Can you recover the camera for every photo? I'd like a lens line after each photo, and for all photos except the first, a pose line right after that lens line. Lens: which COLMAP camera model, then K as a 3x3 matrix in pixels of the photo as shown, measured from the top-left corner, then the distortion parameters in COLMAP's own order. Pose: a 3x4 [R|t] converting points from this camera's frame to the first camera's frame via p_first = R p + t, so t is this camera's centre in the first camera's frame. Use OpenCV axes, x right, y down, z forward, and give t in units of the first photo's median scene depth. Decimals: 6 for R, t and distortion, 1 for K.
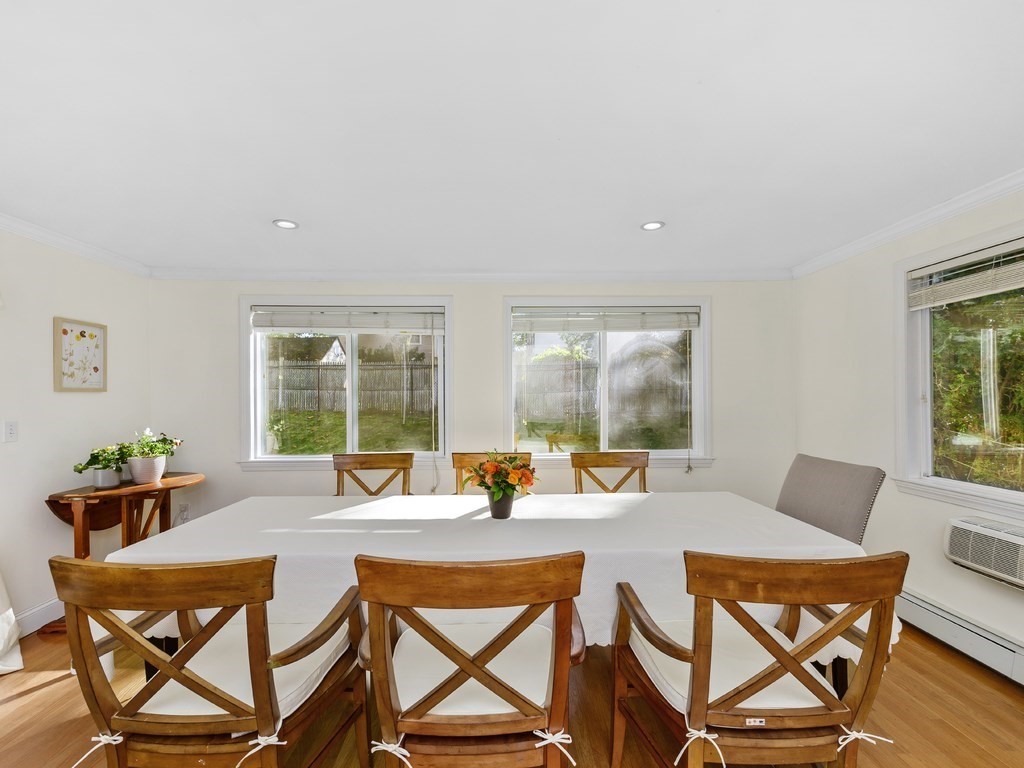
lens RADIAL K [[458.1, 0, 513.3], [0, 458.1, 385.9], [0, 0, 1]] dist [-0.000096, -0.000046]
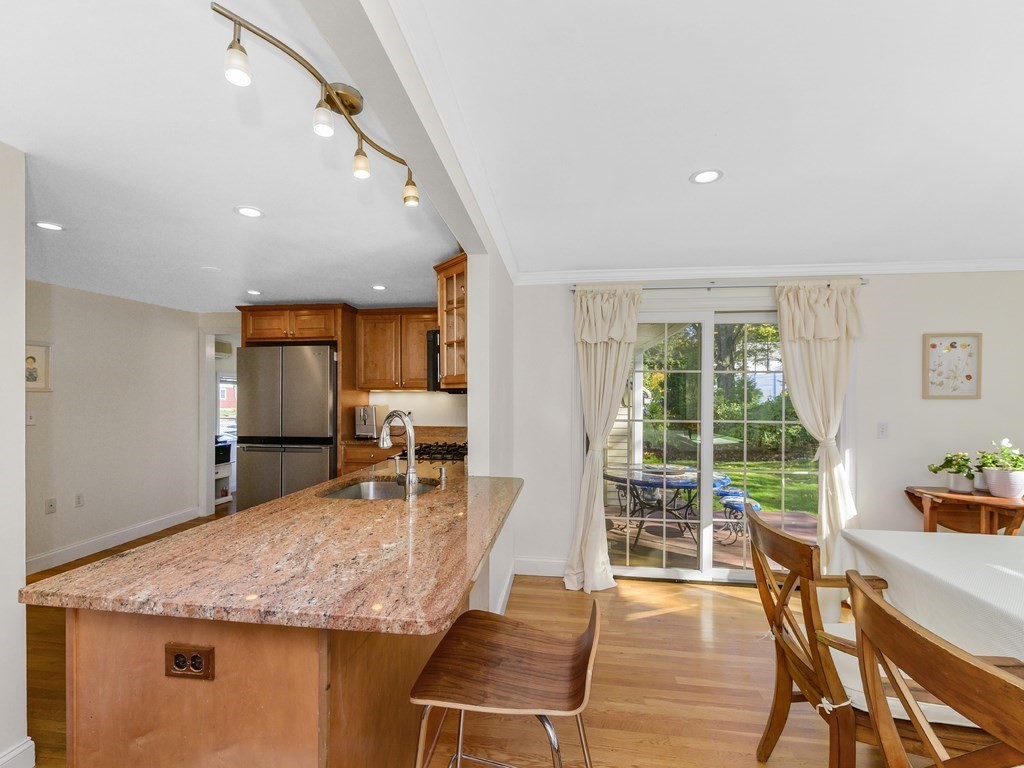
lens RADIAL K [[458.1, 0, 513.3], [0, 458.1, 385.9], [0, 0, 1]] dist [-0.000096, -0.000046]
pose [[-0.131774, -0.014927, -0.991167, 0.273882], [0.014978, 0.999742, -0.017047, -0.015946], [0.991167, -0.017092, -0.131516, 0.126548]]
